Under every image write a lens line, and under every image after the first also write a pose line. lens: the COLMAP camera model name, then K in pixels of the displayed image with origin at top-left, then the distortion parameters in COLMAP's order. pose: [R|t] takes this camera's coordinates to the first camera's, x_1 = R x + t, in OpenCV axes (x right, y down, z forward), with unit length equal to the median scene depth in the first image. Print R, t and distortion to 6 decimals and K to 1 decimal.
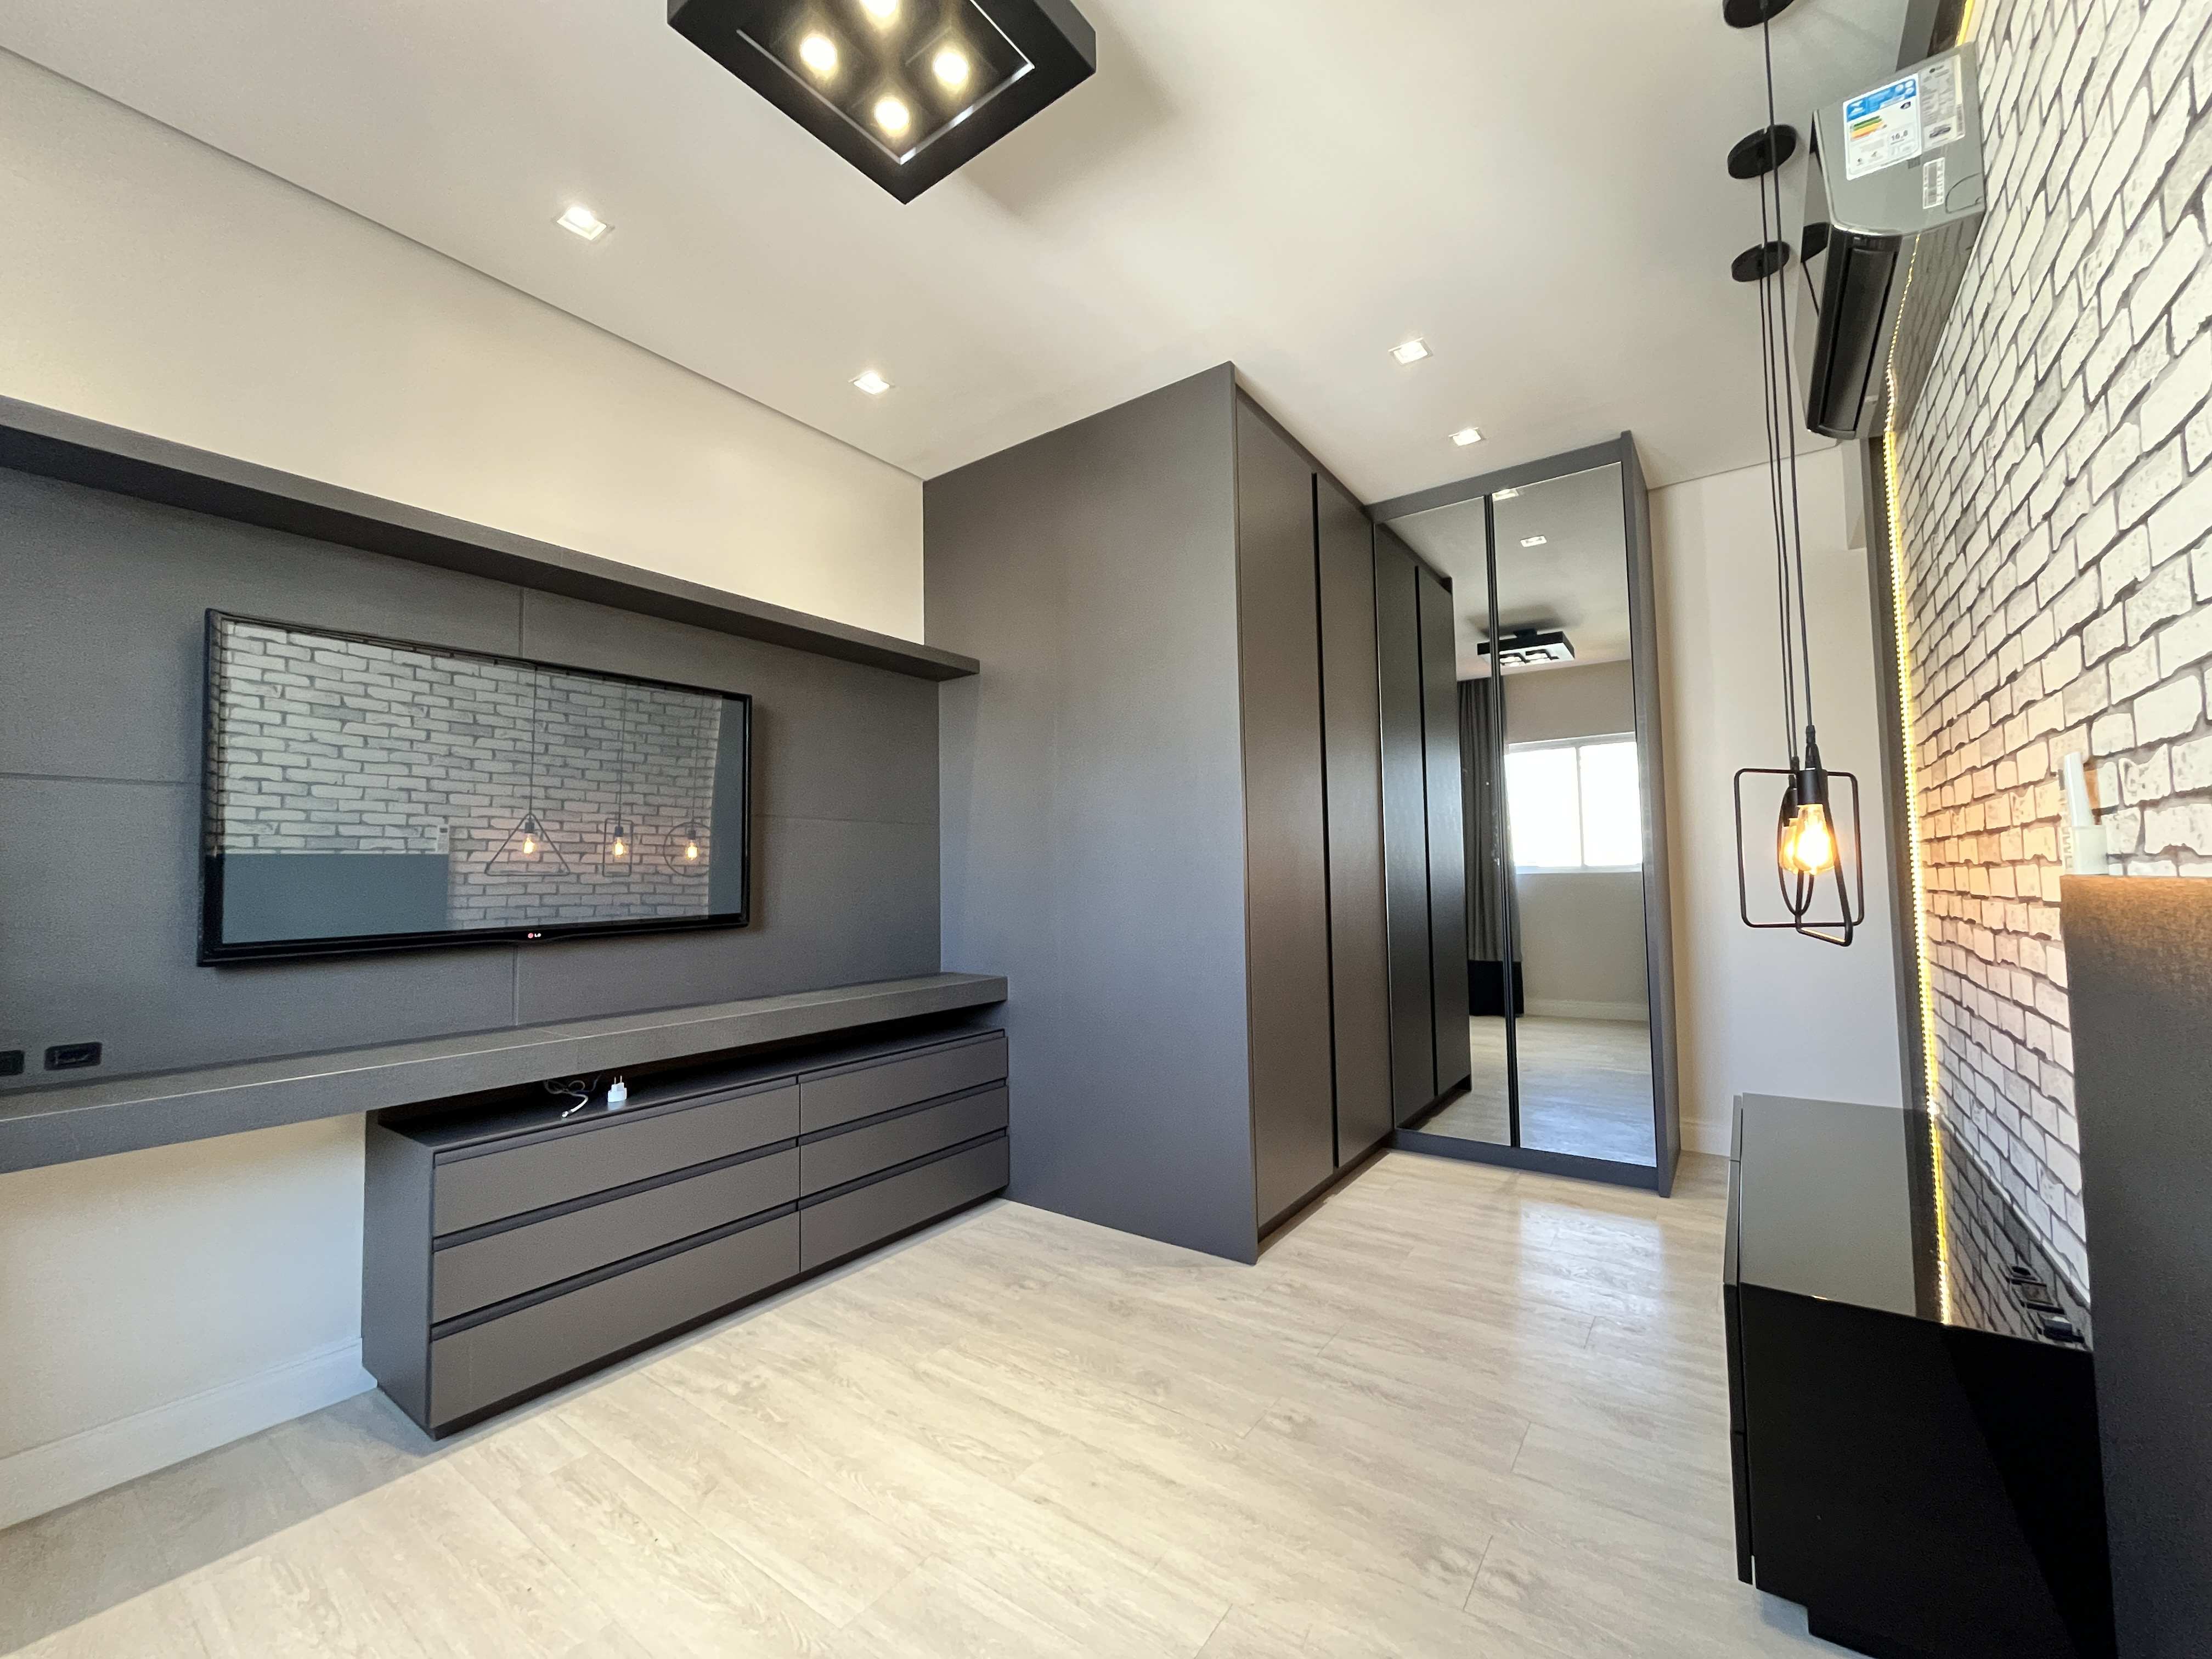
lens RADIAL K [[891.8, 0, 1104.7], [0, 891.8, 834.4], [0, 0, 1]] dist [-0.003854, 0.000405]
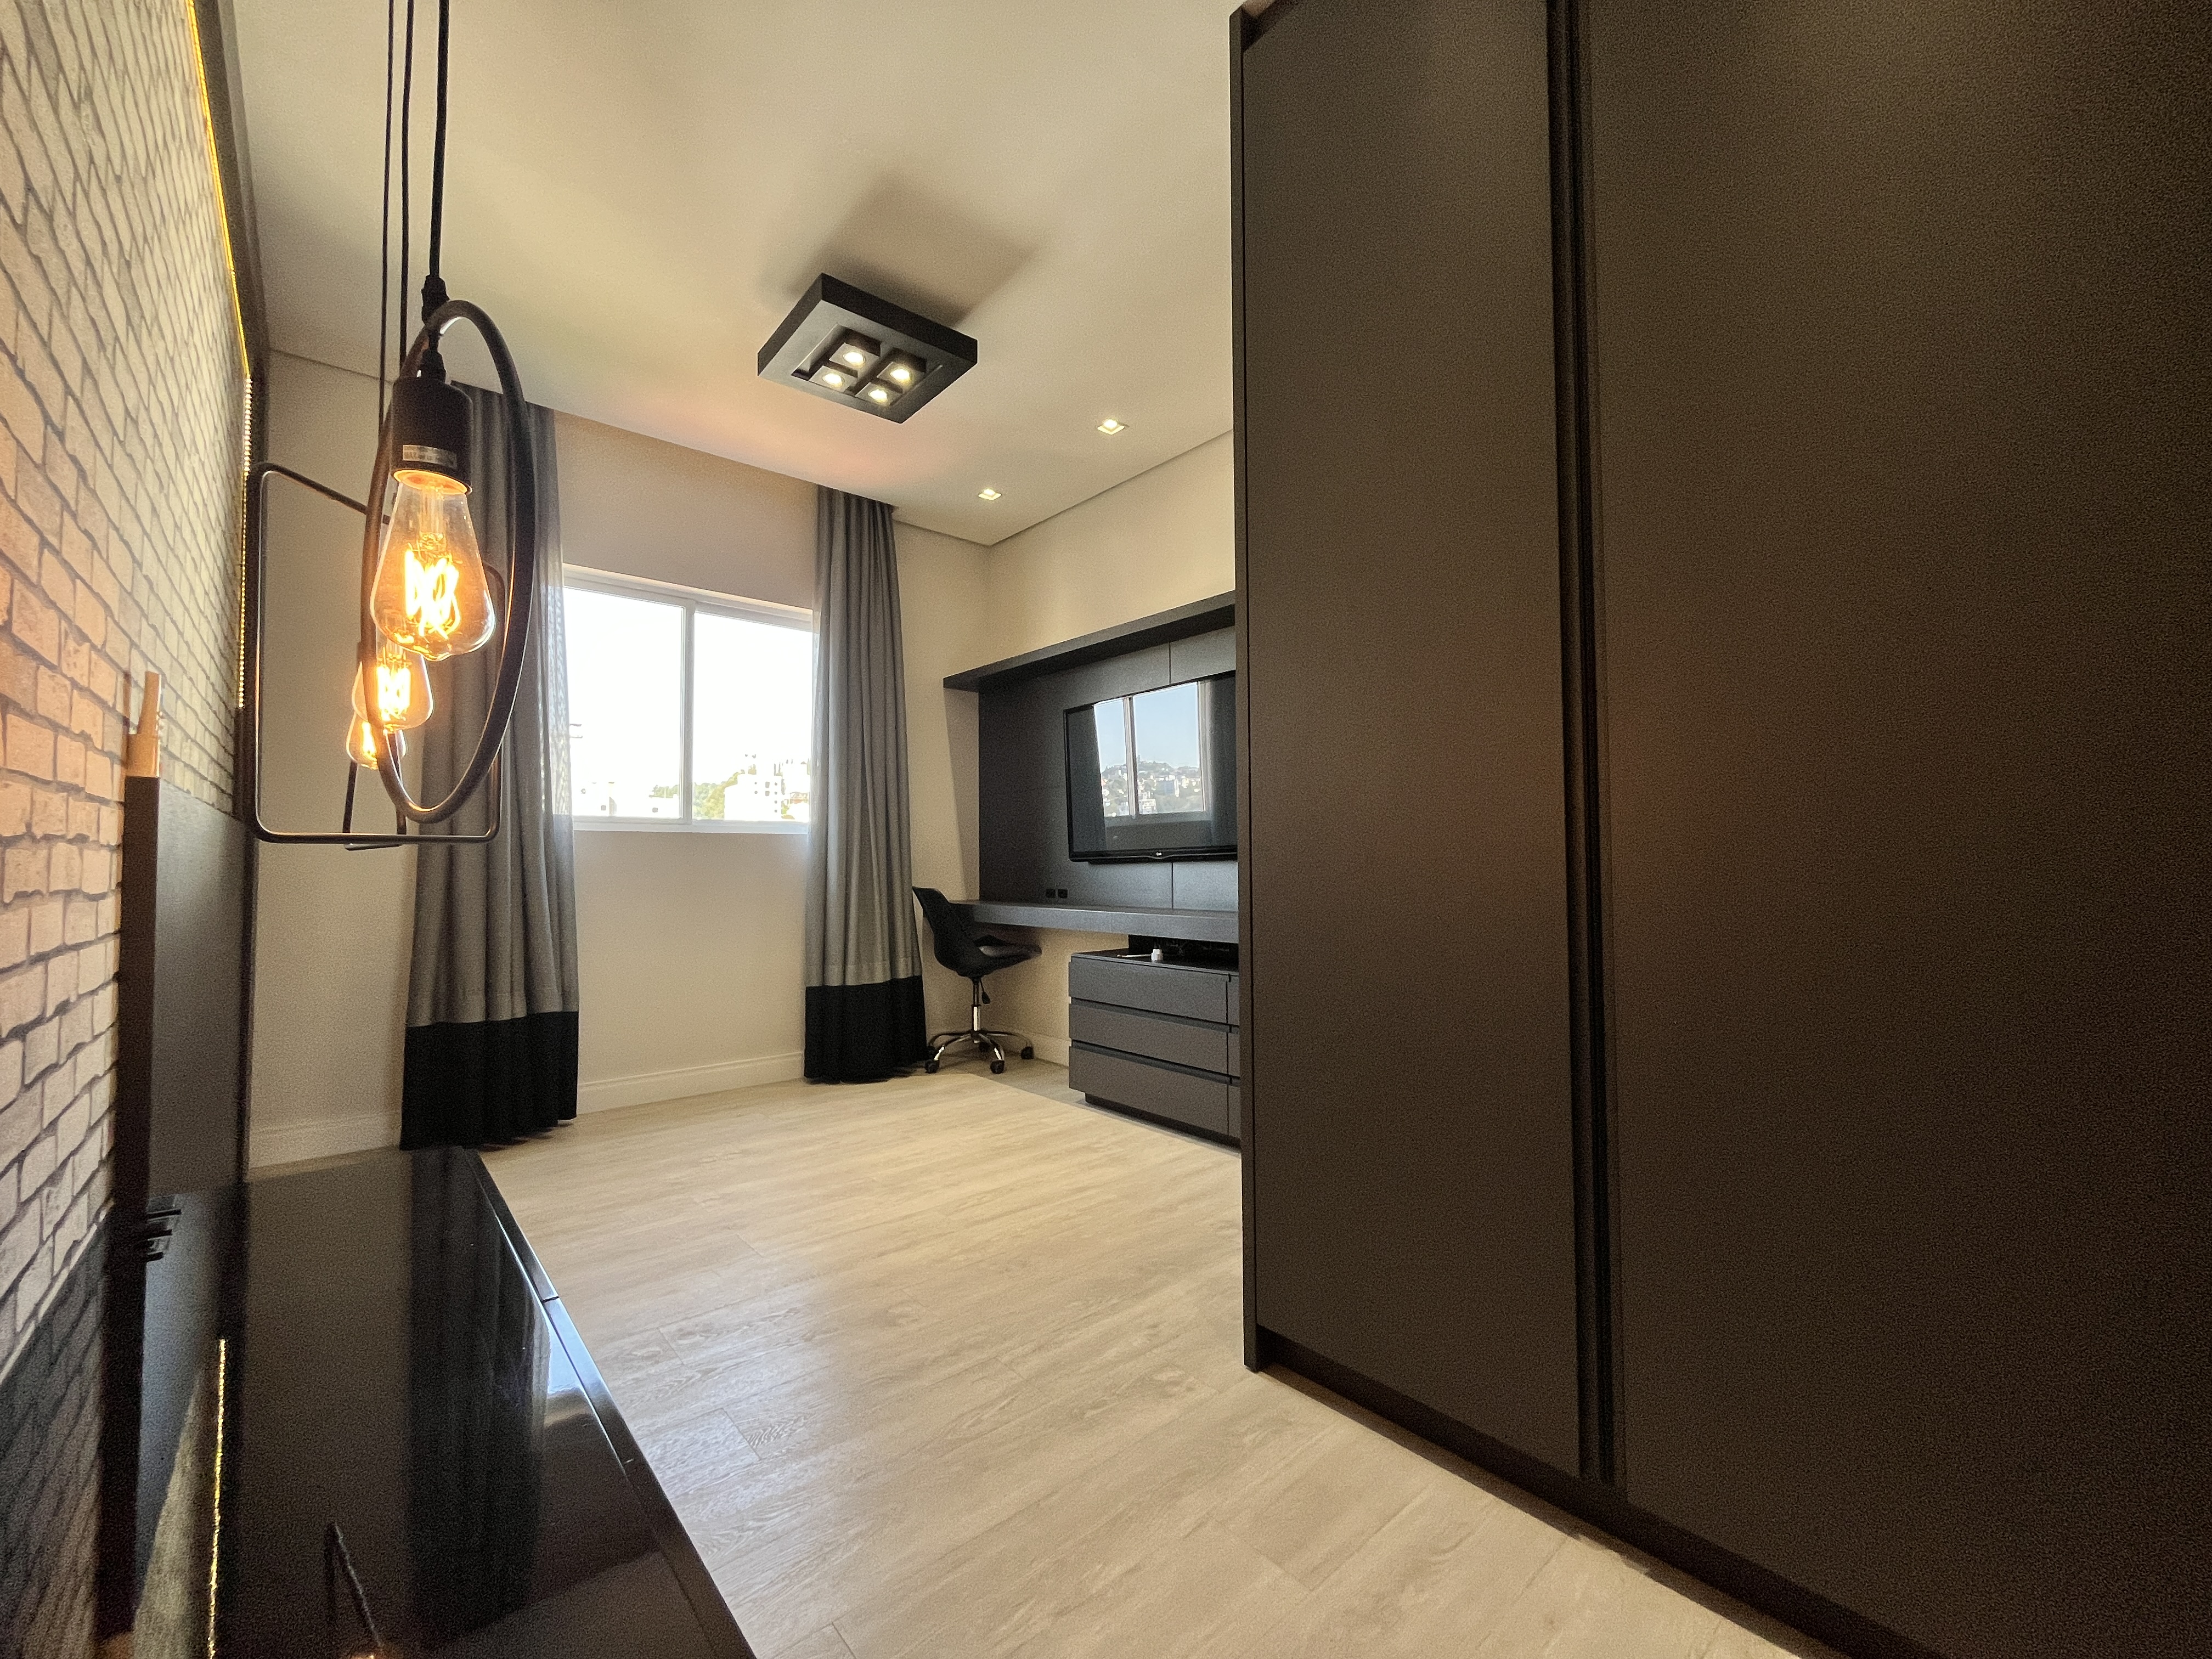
lens RADIAL K [[891.8, 0, 1103.9], [0, 891.8, 831.5], [0, 0, 1]] dist [-0.003854, 0.000405]
pose [[-0.218959, -0.014874, -0.975621, 1.037595], [0.057730, 0.997935, -0.028170, 0.117243], [0.974025, -0.062491, -0.217648, 1.305646]]
